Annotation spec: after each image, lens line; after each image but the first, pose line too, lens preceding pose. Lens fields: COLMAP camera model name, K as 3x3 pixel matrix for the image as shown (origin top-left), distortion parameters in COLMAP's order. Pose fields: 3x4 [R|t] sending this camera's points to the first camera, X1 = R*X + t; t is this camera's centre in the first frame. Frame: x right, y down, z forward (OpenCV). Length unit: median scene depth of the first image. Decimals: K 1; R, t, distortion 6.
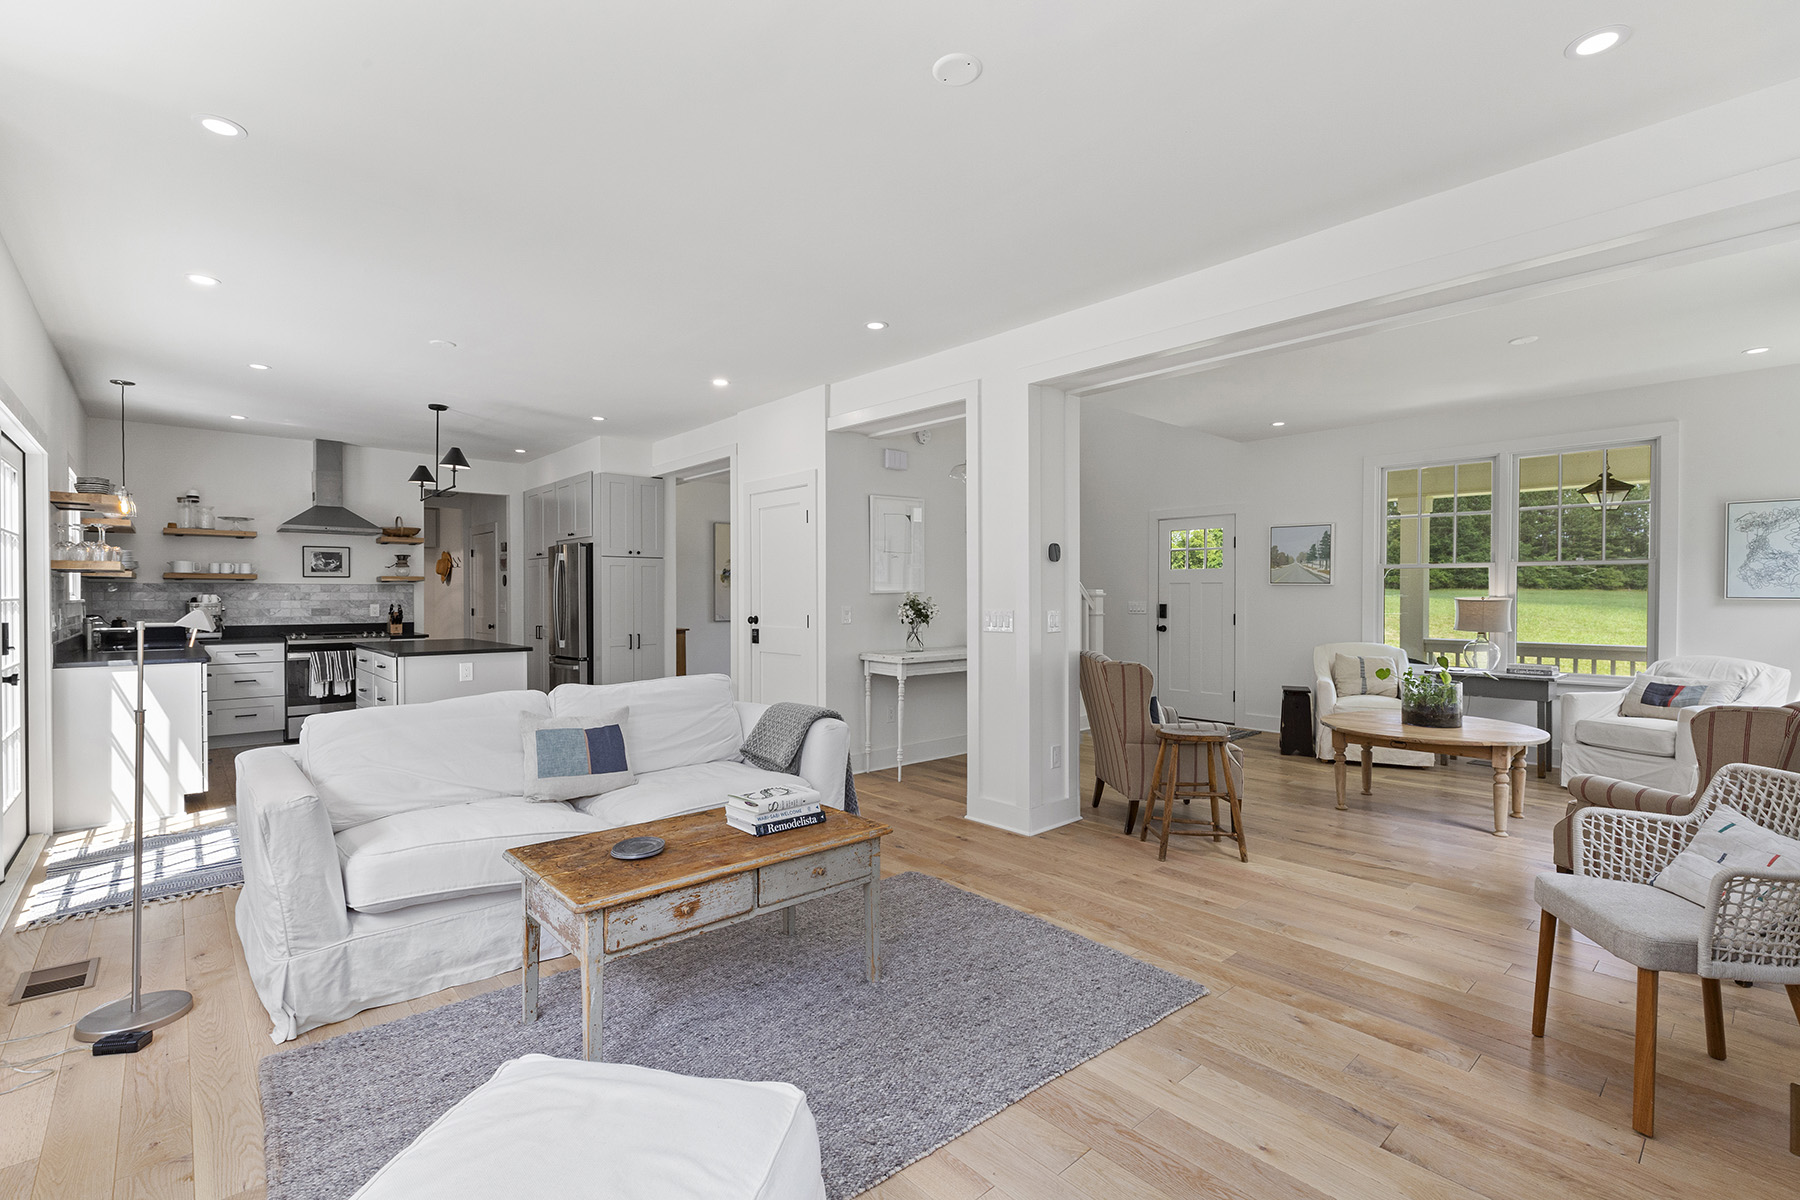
lens RADIAL K [[804.4, 0, 898.8], [0, 804.4, 599.6], [0, 0, 1]] dist [0.003778, 0.000383]
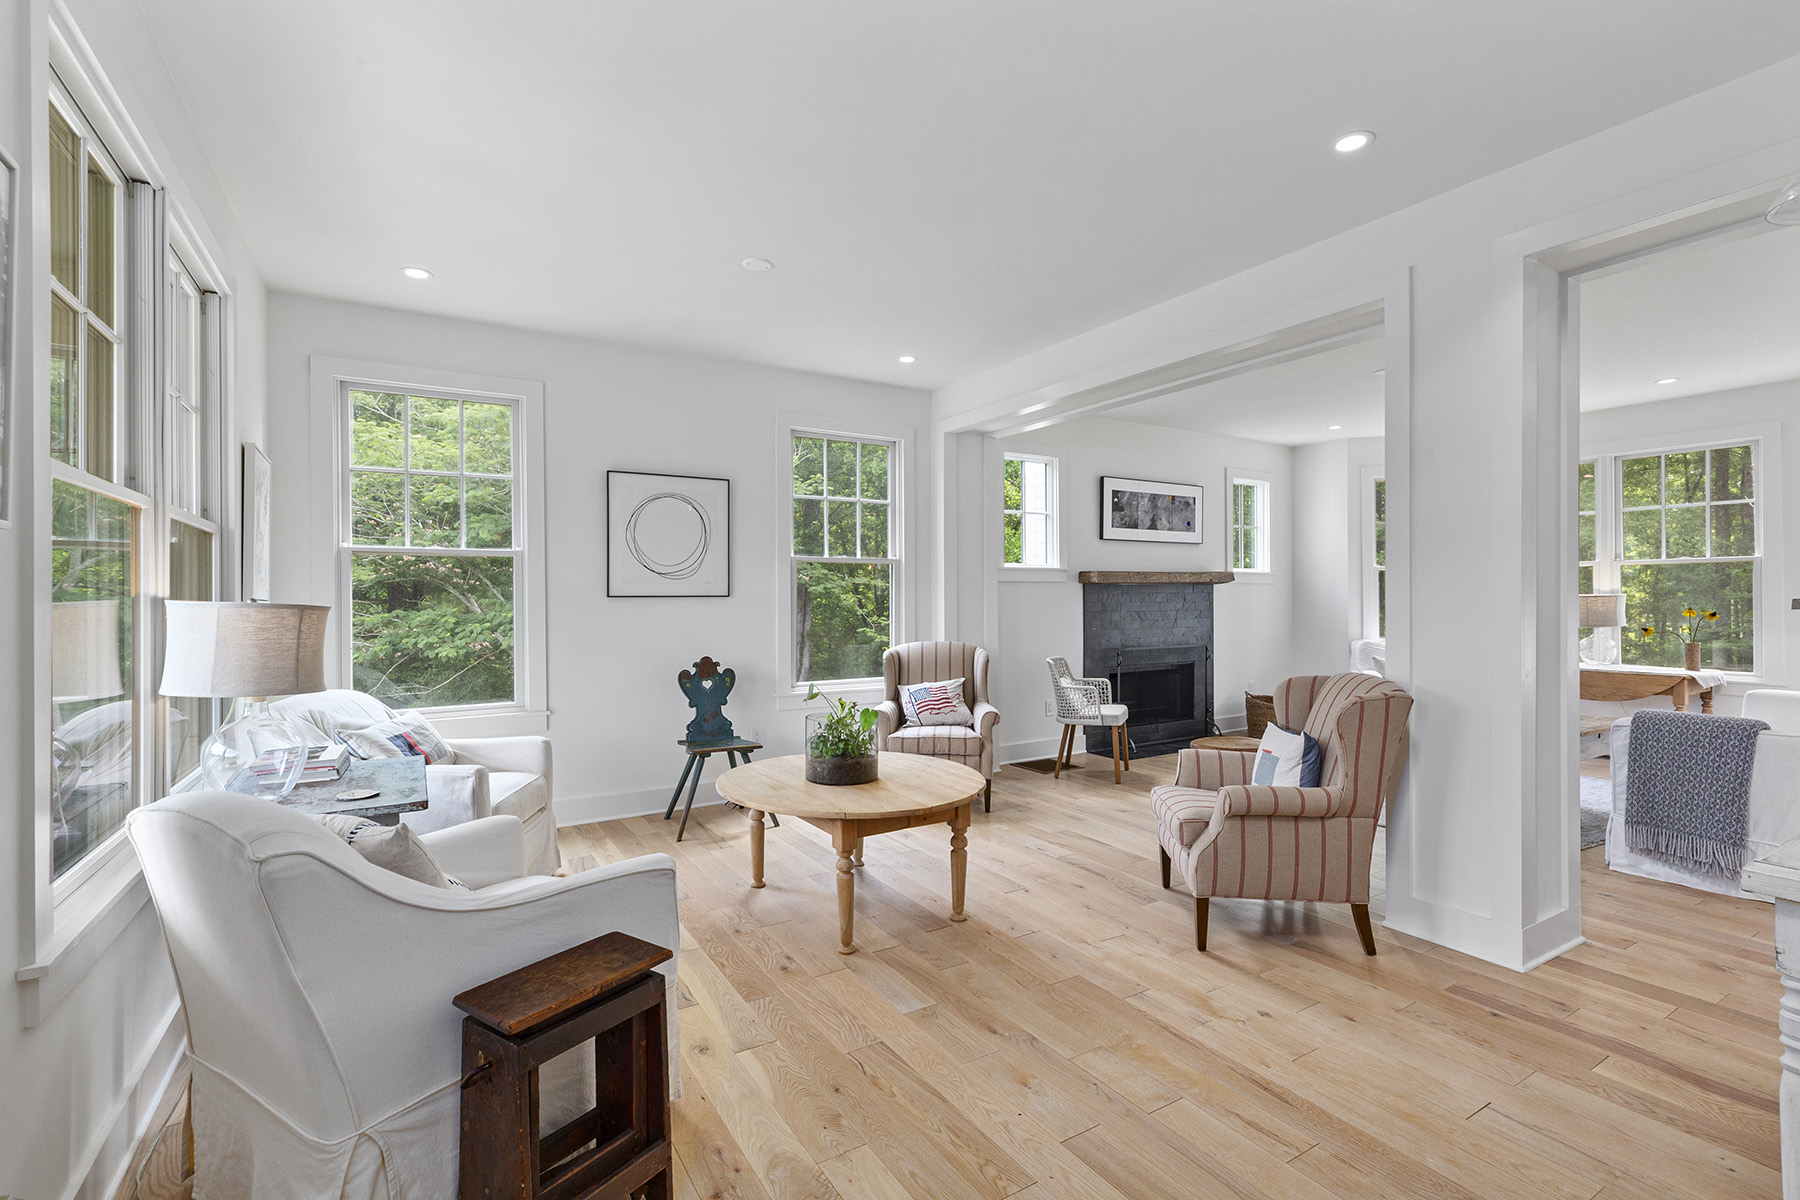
lens RADIAL K [[804.4, 0, 899.0], [0, 804.4, 596.8], [0, 0, 1]] dist [0.003778, 0.000383]
pose [[-0.982262, 0.002569, 0.187497, 0.316110], [0.003684, 0.999978, 0.005600, -0.003845], [-0.187479, 0.006191, -0.982249, 1.101070]]
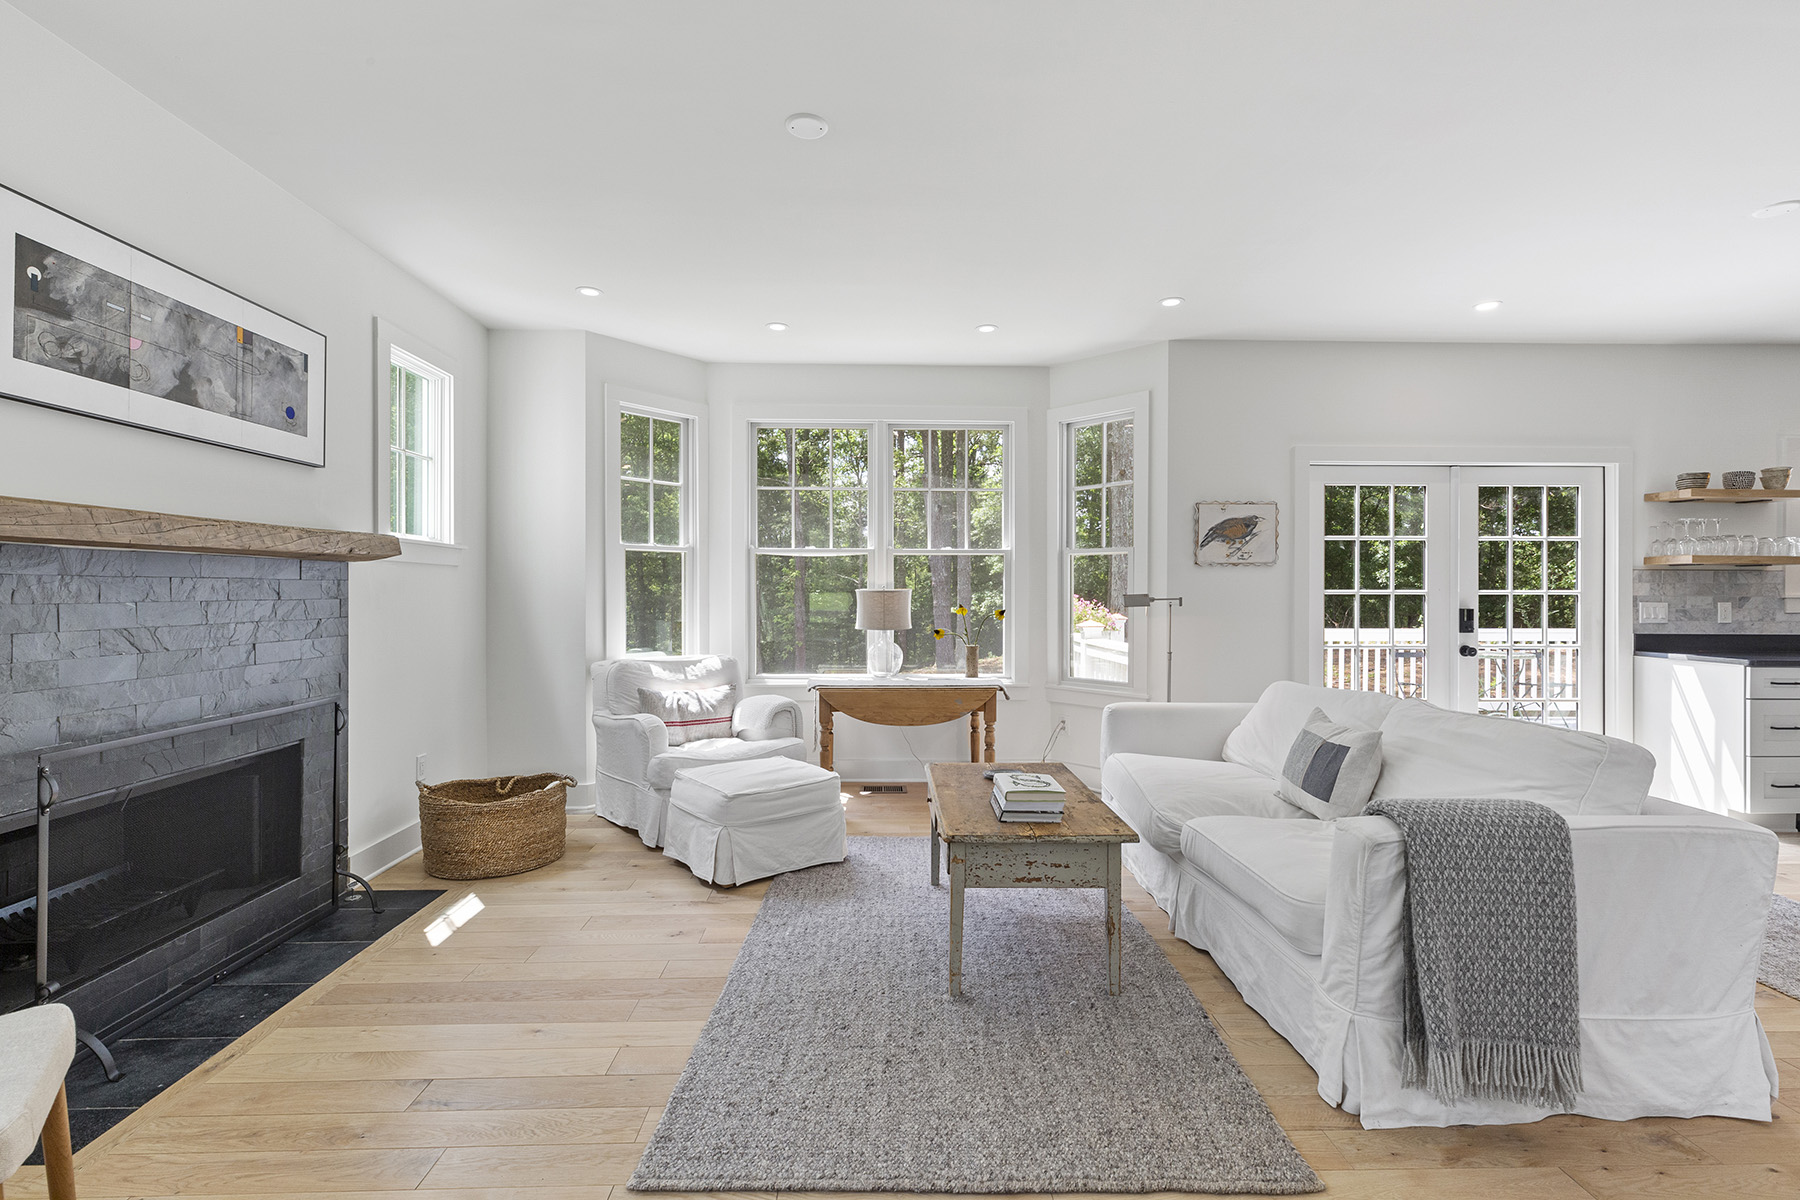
lens RADIAL K [[804.4, 0, 896.7], [0, 804.4, 592.9], [0, 0, 1]] dist [0.003778, 0.000383]
pose [[-0.645930, -0.001124, -0.763396, 0.265721], [-0.007681, 0.999958, 0.005027, 0.000925], [0.763358, 0.009111, -0.645911, 0.565224]]
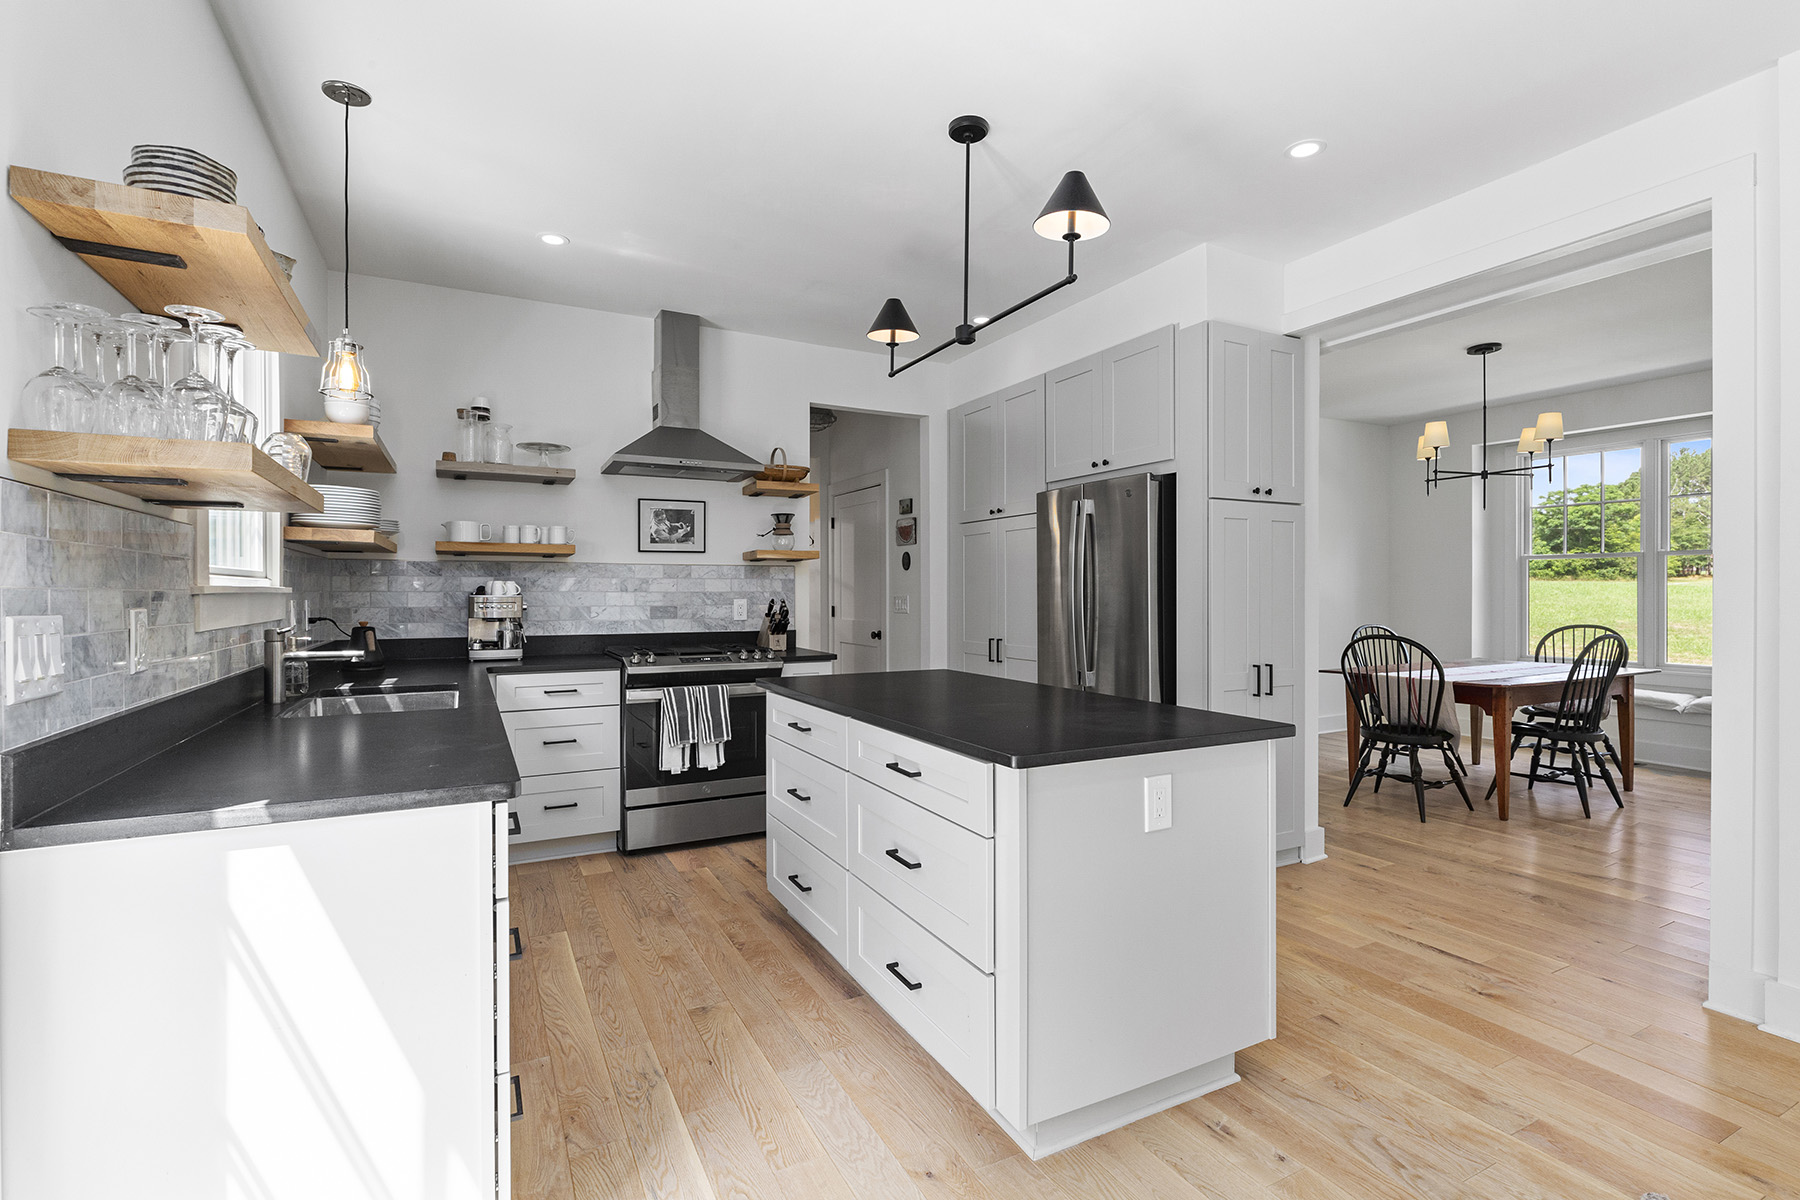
lens RADIAL K [[827.9, 0, 898.0], [0, 827.9, 592.1], [0, 0, 1]] dist [-0.006142, 0.001595]
pose [[0.967842, 0.001023, -0.251555, -0.427322], [-0.002066, 0.999990, -0.003885, 0.002927], [0.251549, 0.004280, 0.967835, 0.492672]]
